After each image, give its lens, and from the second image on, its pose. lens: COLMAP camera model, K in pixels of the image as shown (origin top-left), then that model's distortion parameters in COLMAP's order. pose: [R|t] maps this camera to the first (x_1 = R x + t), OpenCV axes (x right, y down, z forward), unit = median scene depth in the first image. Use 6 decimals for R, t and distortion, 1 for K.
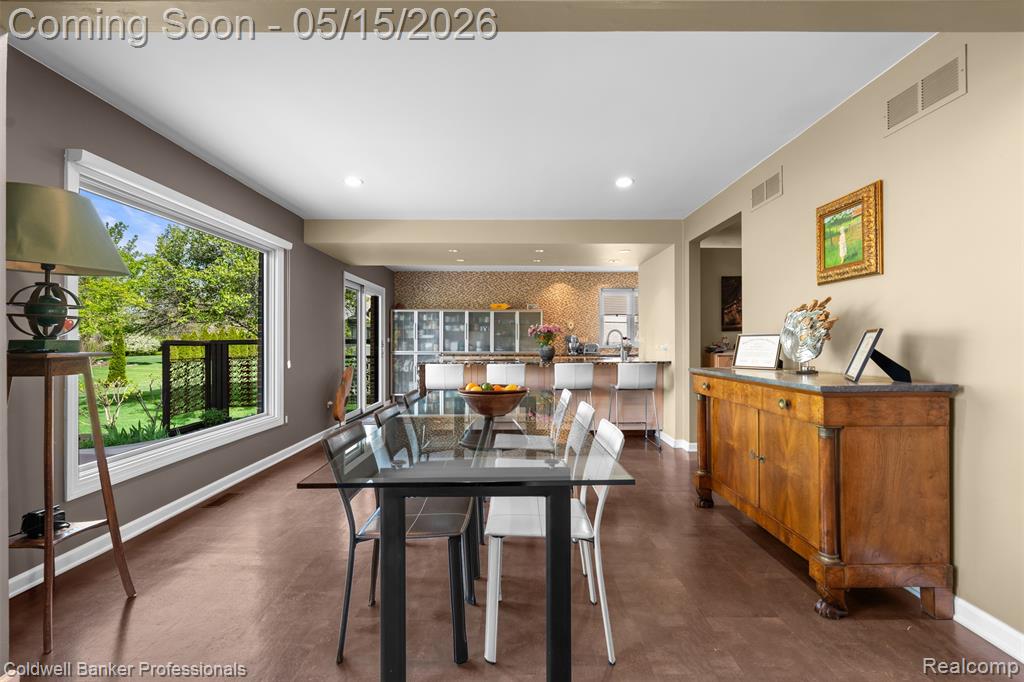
lens RADIAL K [[451.5, 0, 507.7], [0, 451.5, 340.0], [0, 0, 1]] dist [-0.002151, -0.000002]
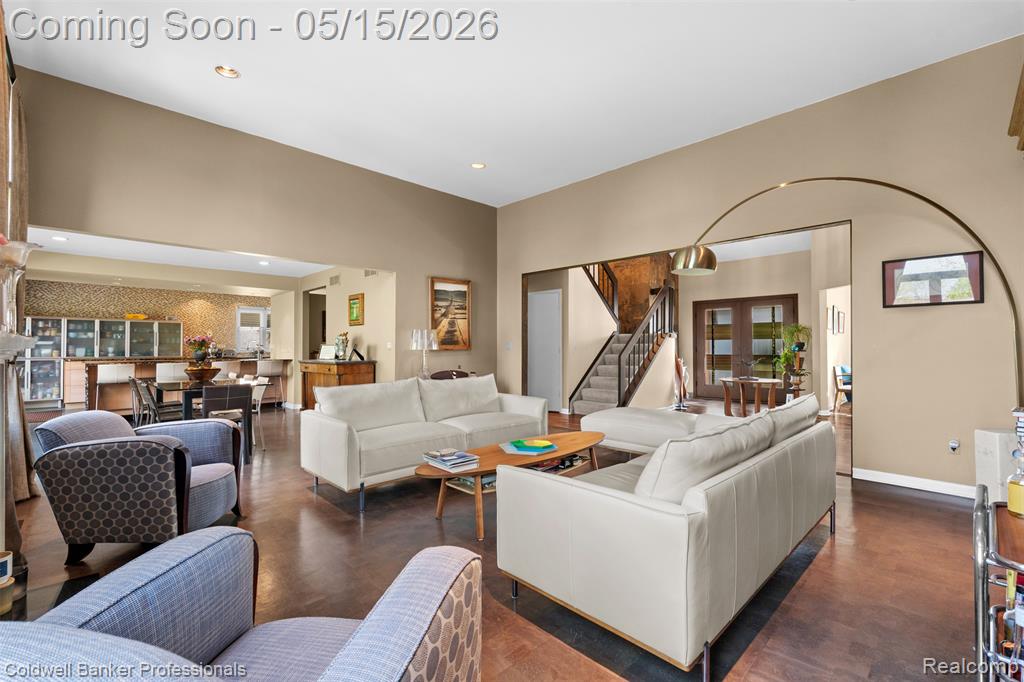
lens RADIAL K [[451.5, 0, 504.4], [0, 451.5, 343.5], [0, 0, 1]] dist [-0.002151, -0.000002]
pose [[0.711208, 0.004215, 0.702969, -0.157035], [-0.000645, 0.999986, -0.005342, -0.001585], [-0.702982, 0.003346, 0.711200, -0.460267]]
